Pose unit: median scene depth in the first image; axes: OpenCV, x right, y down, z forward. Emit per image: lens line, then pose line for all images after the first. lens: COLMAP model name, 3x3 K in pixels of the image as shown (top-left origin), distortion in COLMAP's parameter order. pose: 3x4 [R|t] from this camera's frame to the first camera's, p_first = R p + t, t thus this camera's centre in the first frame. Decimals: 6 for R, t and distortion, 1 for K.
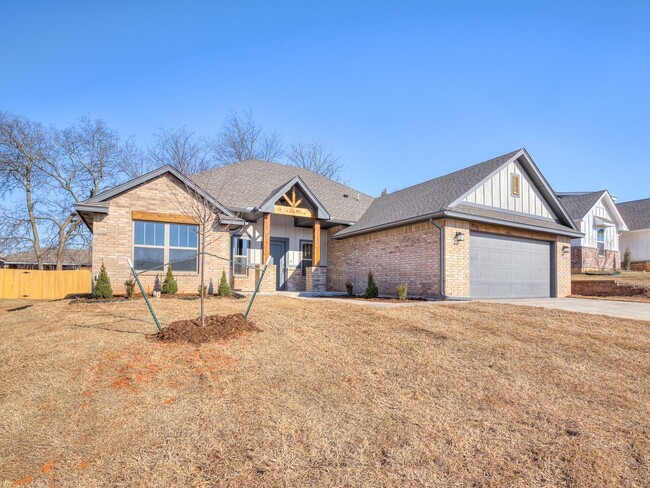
lens RADIAL K [[363.1, 0, 348.8], [0, 363.1, 278.3], [0, 0, 1]] dist [-0.027873, 0.000442]
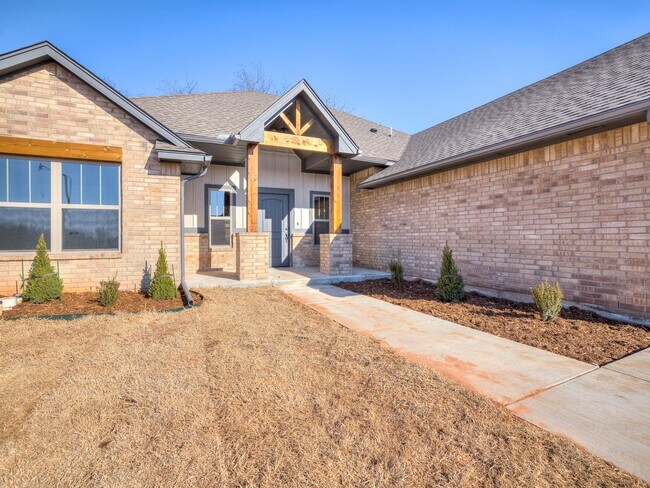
lens RADIAL K [[315.2, 0, 321.8], [0, 315.2, 242.2], [0, 0, 1]] dist [-0.043816, 0.013798]
pose [[0.993555, -0.008545, -0.113028, -0.060515], [0.012058, 0.999464, 0.030428, -0.036925], [0.112708, -0.031594, 0.993126, 0.523700]]
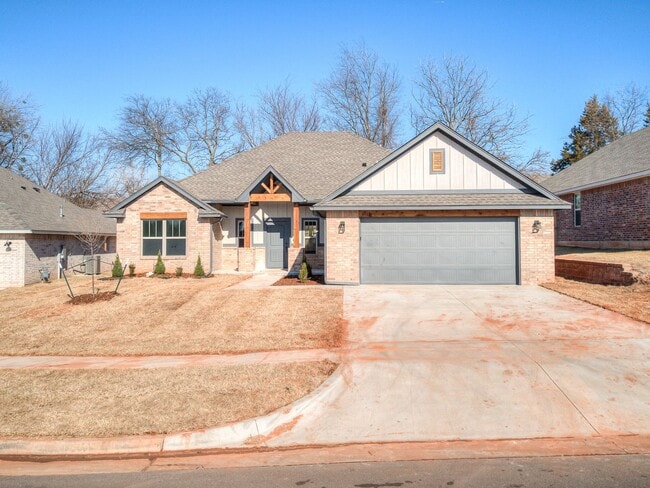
lens RADIAL K [[574.5, 0, 312.5], [0, 574.5, 226.6], [0, 0, 1]] dist [0.063577, -0.014492]
pose [[0.828328, -0.024715, -0.559699, 0.993111], [0.020609, 0.999695, -0.013643, -0.076703], [0.559865, -0.000234, 0.828584, -0.394702]]
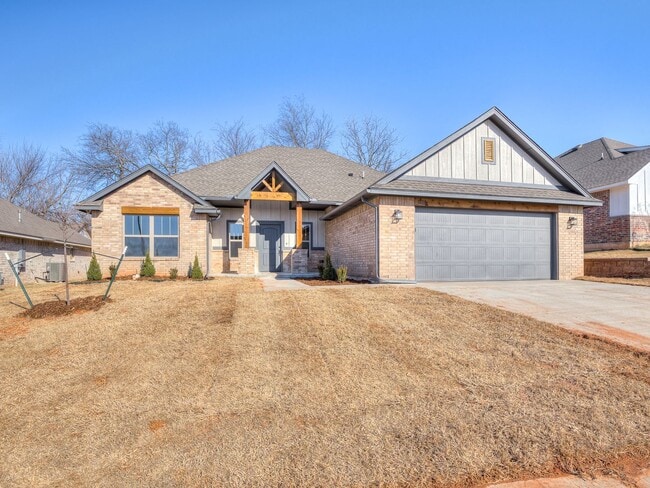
lens RADIAL K [[375.1, 0, 338.7], [0, 375.1, 266.2], [0, 0, 1]] dist [-0.033847, 0.001478]
pose [[0.956219, -0.008327, -0.292534, 0.366368], [0.016054, 0.999582, 0.024025, -0.007231], [0.292212, -0.027670, 0.955953, 0.028066]]
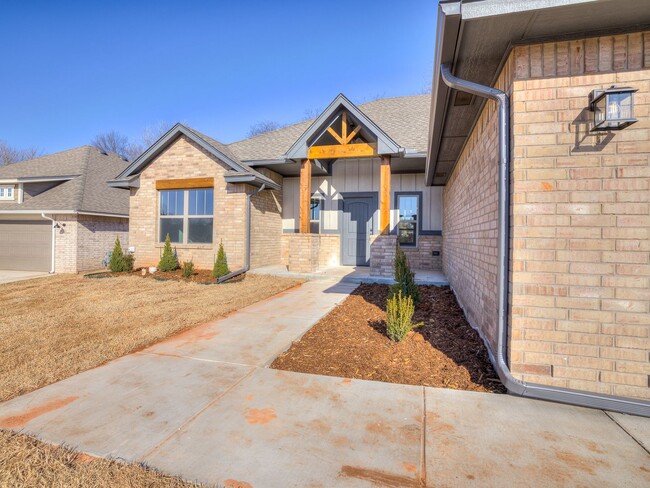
lens RADIAL K [[320.5, 0, 325.0], [0, 320.5, 244.0], [0, 0, 1]] dist [-0.045702, 0.000772]
pose [[0.681036, 0.019100, -0.732001, 0.271306], [0.002393, 0.999596, 0.028309, -0.034847], [0.732246, -0.021031, 0.680715, 0.627994]]
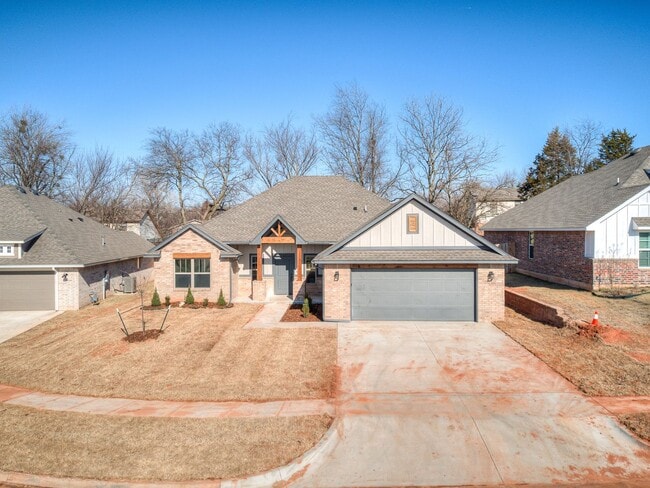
lens RADIAL K [[515.6, 0, 306.1], [0, 515.6, 244.2], [0, 0, 1]] dist [0.063857, -0.009410]
pose [[0.823733, 0.001440, -0.566976, 1.093611], [0.022281, 0.999142, 0.034907, -0.252743], [0.566540, -0.041387, 0.822994, -0.553480]]
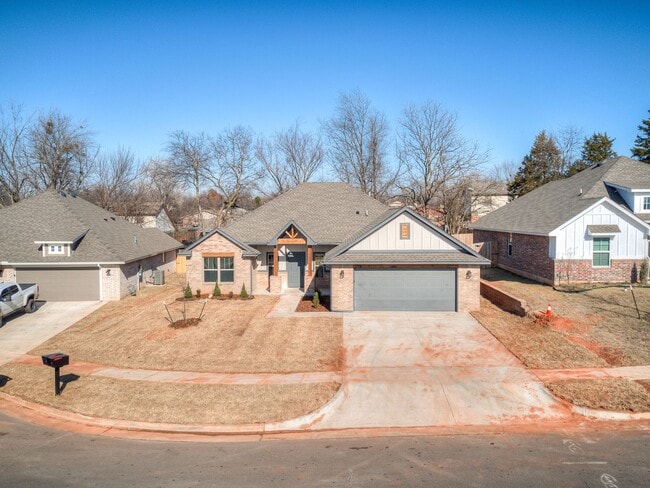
lens RADIAL K [[508.0, 0, 309.9], [0, 508.0, 244.4], [0, 0, 1]] dist [0.075374, 0.001414]
pose [[0.823850, 0.016555, -0.566566, 1.250284], [0.022739, 0.997803, 0.062221, -0.331345], [0.566352, -0.064144, 0.821664, -0.825960]]
